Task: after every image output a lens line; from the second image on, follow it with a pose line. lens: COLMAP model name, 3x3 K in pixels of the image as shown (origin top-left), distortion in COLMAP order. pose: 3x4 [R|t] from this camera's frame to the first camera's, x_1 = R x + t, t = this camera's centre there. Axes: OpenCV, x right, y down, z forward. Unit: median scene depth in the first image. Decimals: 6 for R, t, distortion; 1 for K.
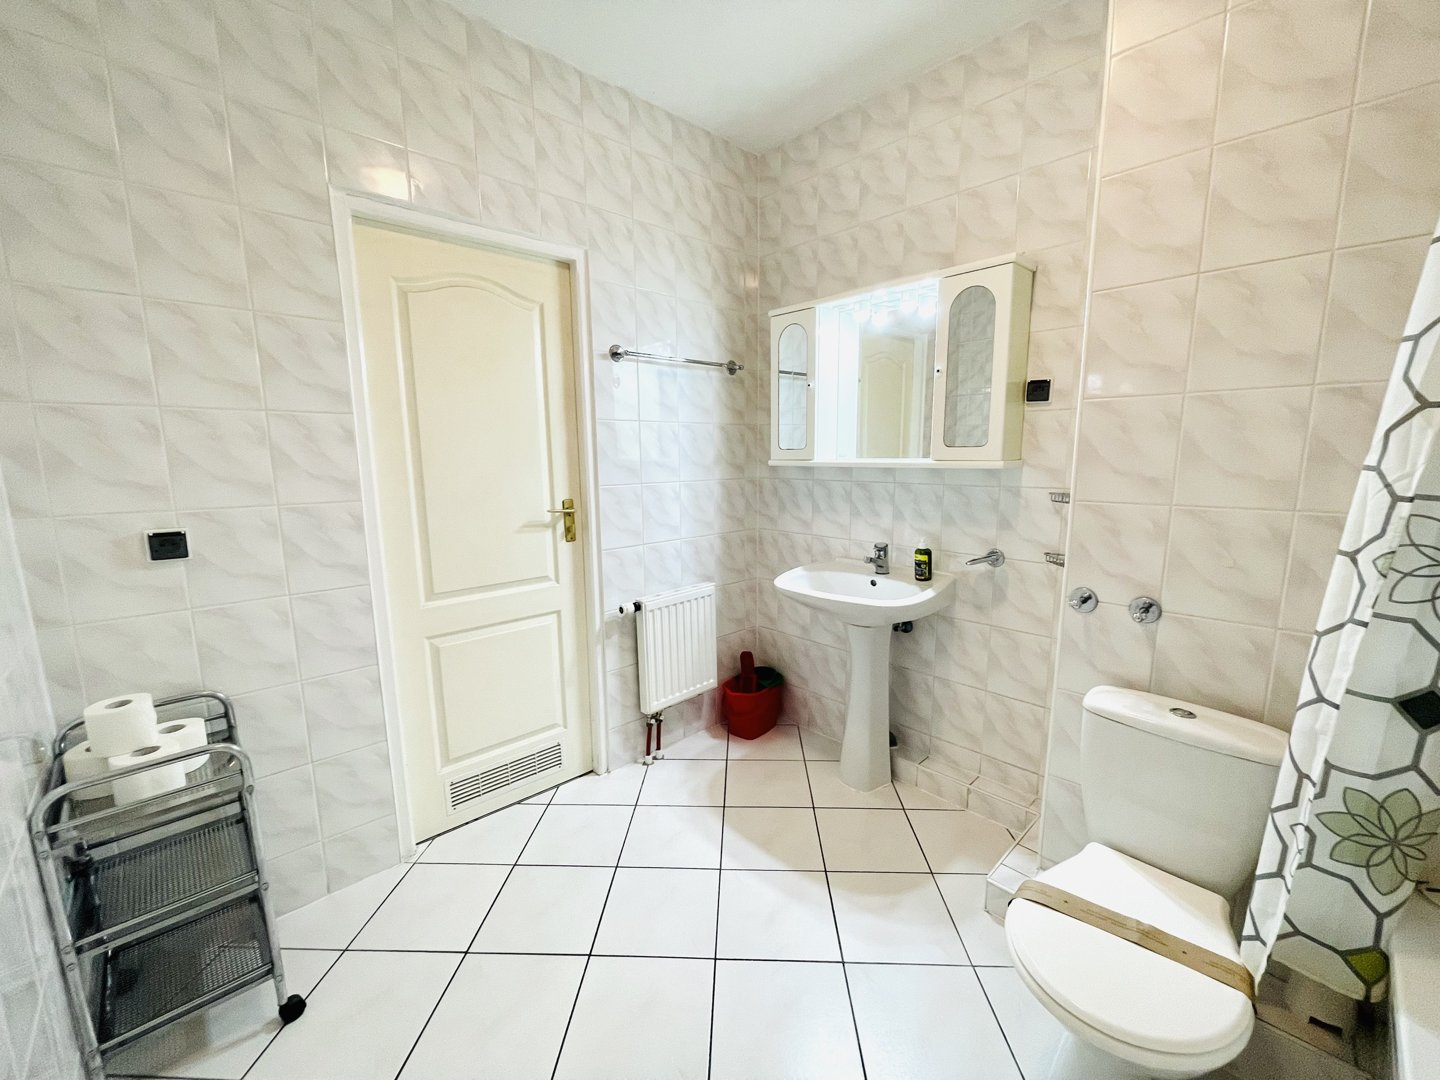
lens RADIAL K [[587.0, 0, 720.6], [0, 587.0, 545.7], [0, 0, 1]] dist [-0.001819, -0.000088]
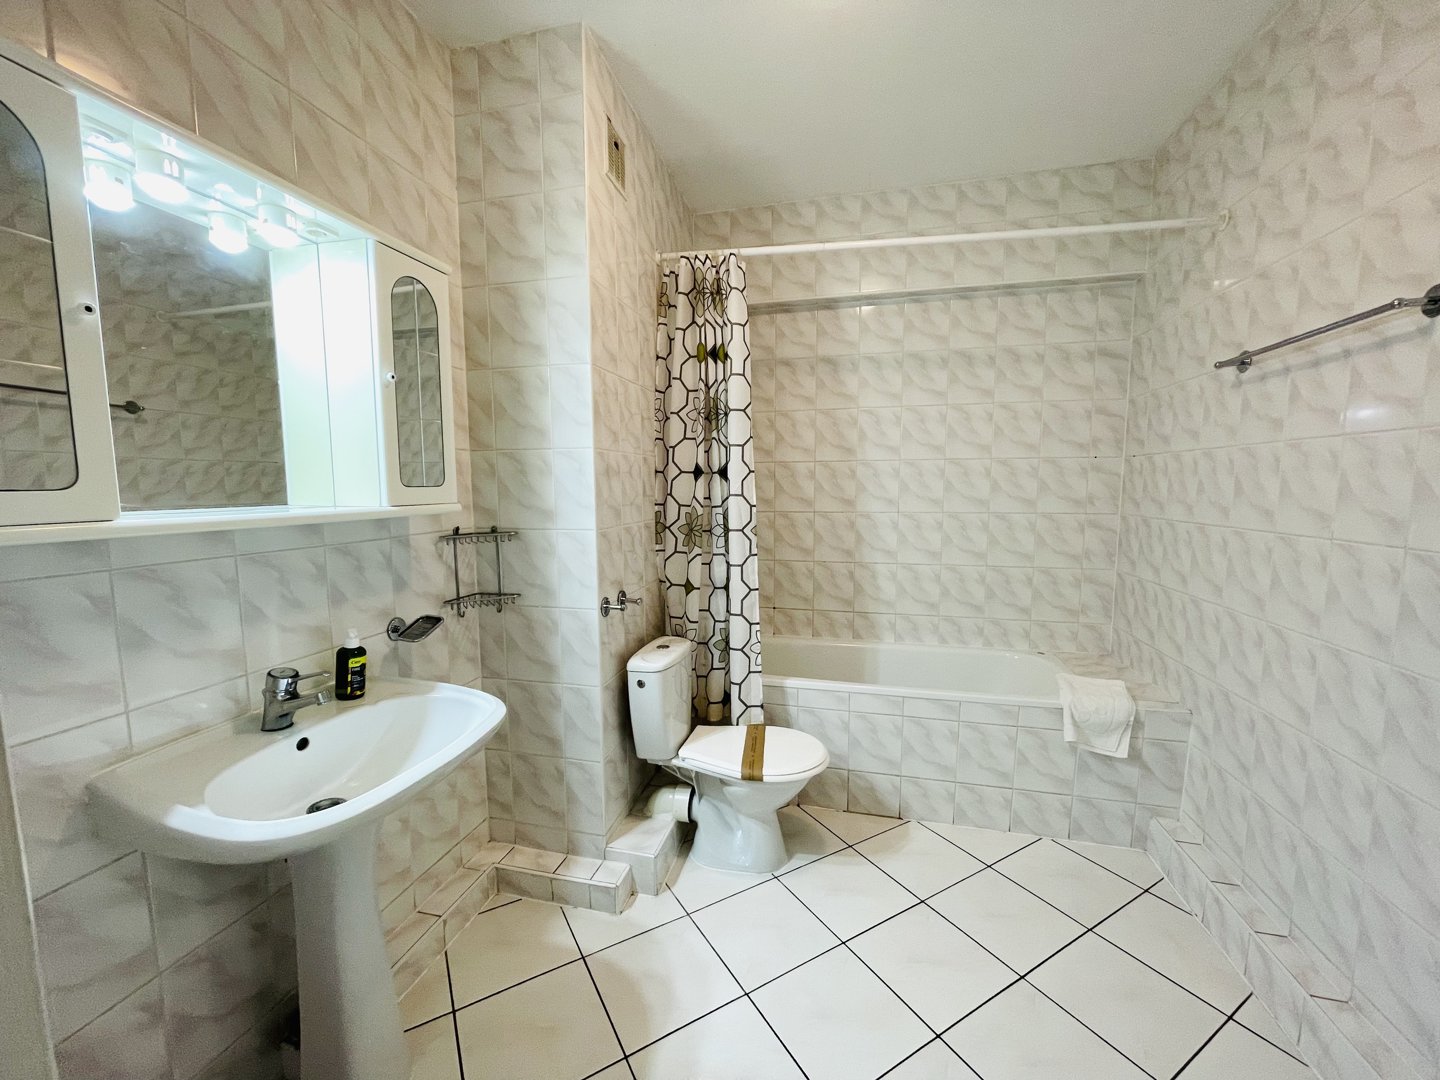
lens RADIAL K [[587.0, 0, 719.9], [0, 587.0, 539.9], [0, 0, 1]] dist [-0.001819, -0.000088]
pose [[-0.528642, -0.068827, 0.846050, -0.396693], [0.147073, 0.974206, 0.171148, -0.157244], [-0.836006, 0.214907, -0.504884, 0.958221]]
